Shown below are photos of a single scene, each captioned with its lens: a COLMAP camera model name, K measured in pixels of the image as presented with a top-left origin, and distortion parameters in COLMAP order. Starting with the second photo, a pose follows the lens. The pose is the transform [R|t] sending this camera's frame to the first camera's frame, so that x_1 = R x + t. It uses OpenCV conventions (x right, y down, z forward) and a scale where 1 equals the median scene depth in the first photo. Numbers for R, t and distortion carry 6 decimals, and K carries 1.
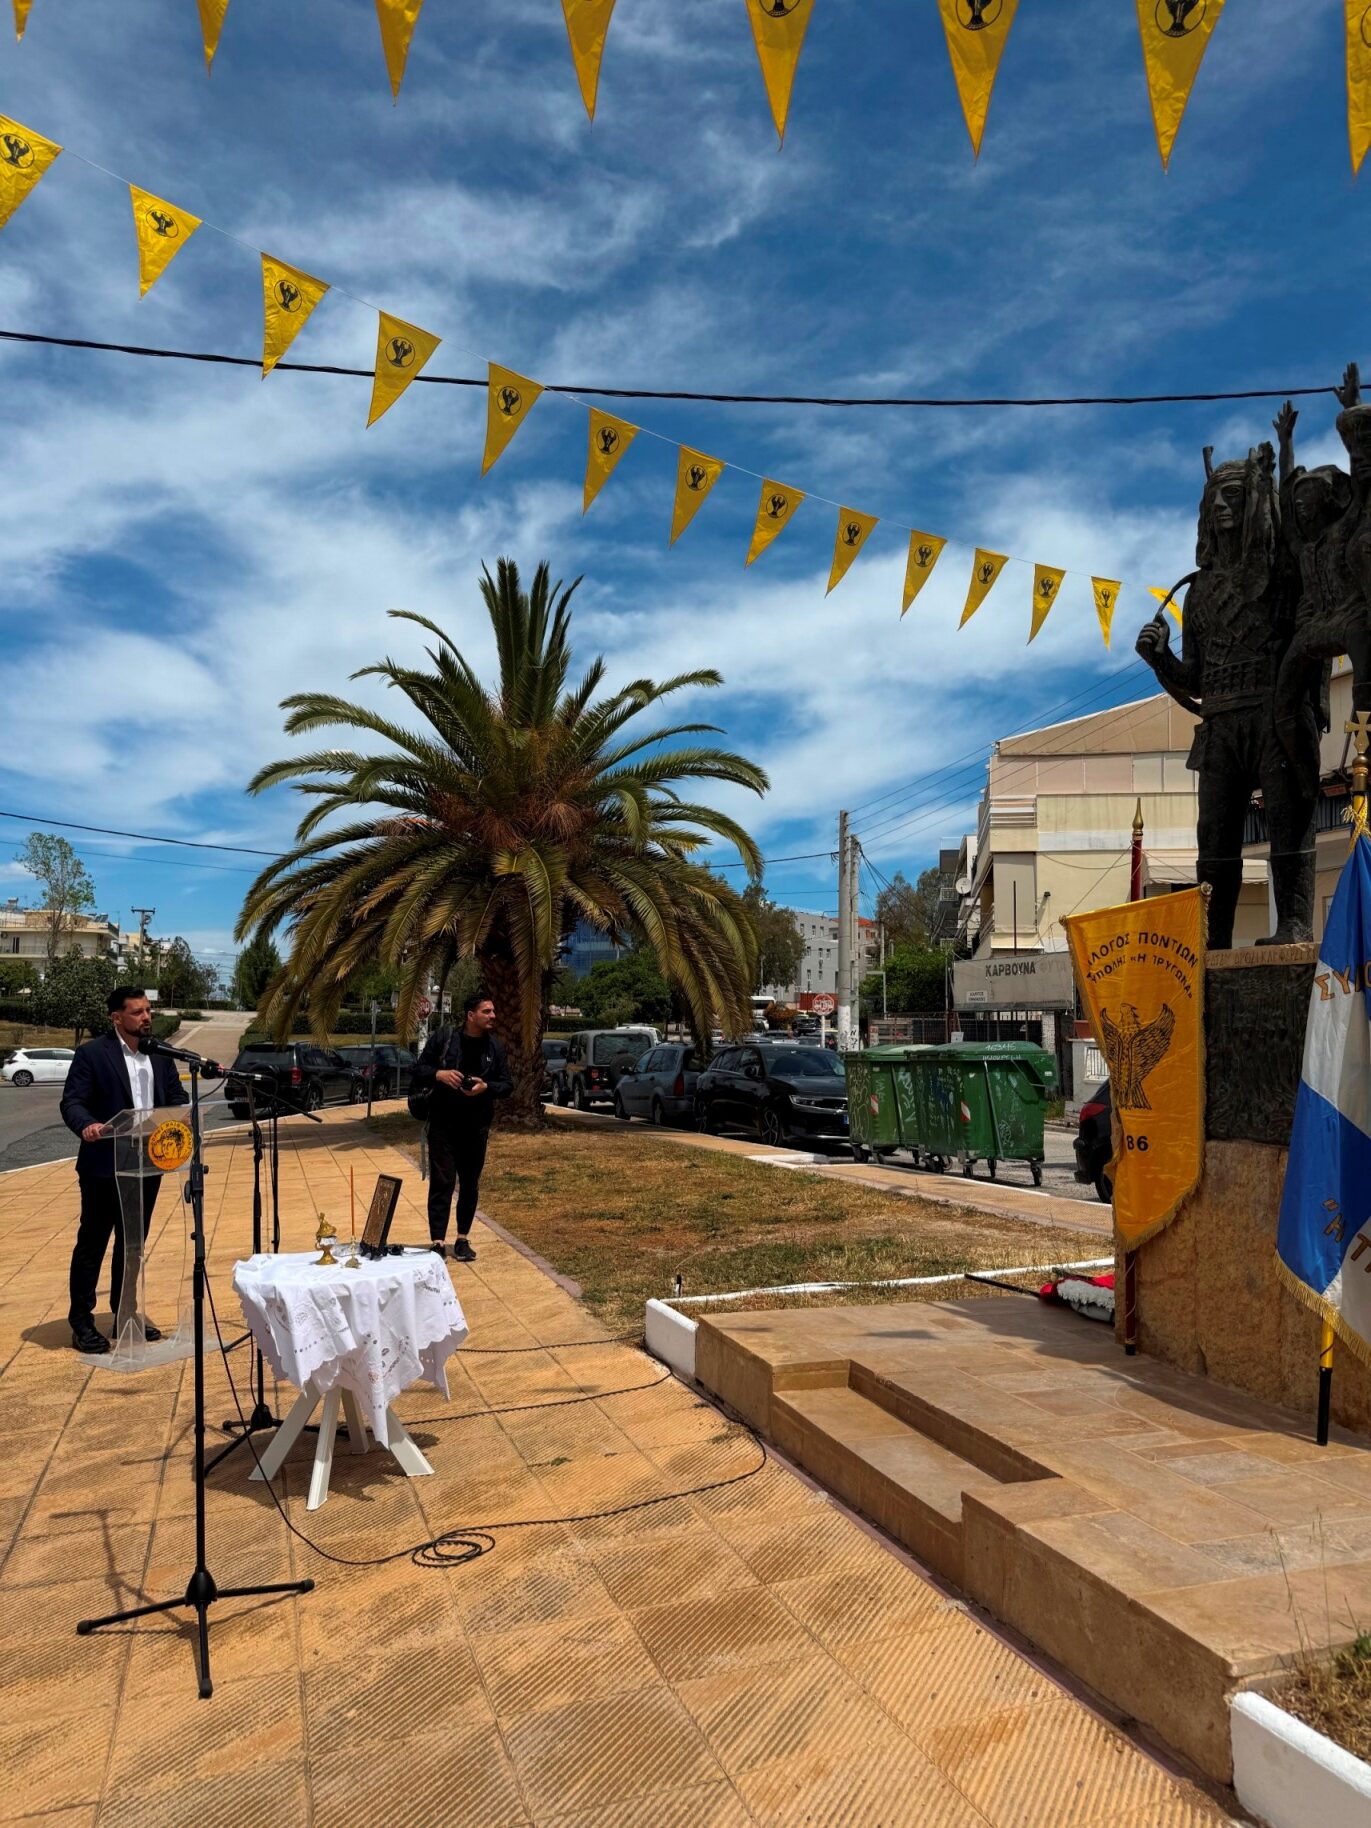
lens RADIAL K [[1265.3, 0, 738.6], [0, 1265.3, 903.4], [0, 0, 1]] dist [0.003097, -0.001483]
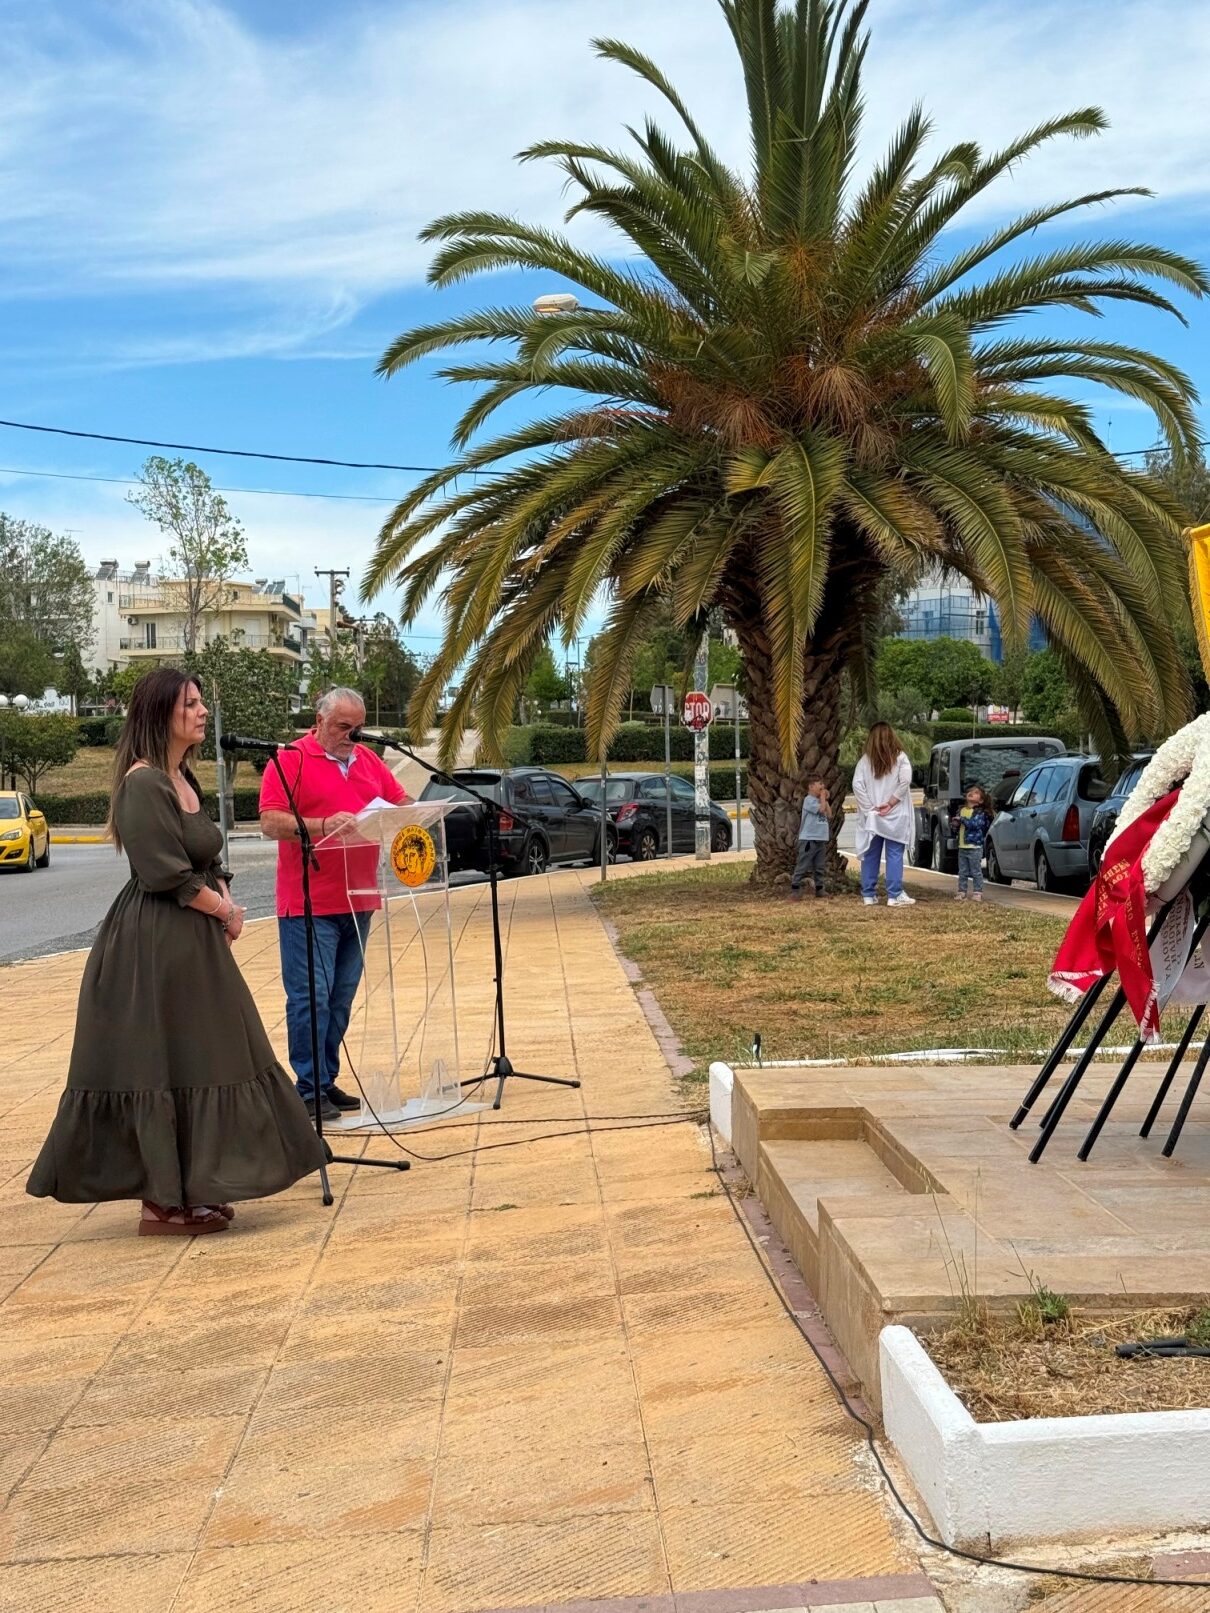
lens RADIAL K [[2282.4, 0, 605.0], [0, 2282.4, 806.5], [0, 0, 1]] dist [0.038887, -0.022517]
pose [[0.945471, -0.014859, -0.325367, 0.099179], [0.054739, 0.991999, 0.113763, 0.000034], [0.321073, -0.125370, 0.938719, -0.091283]]
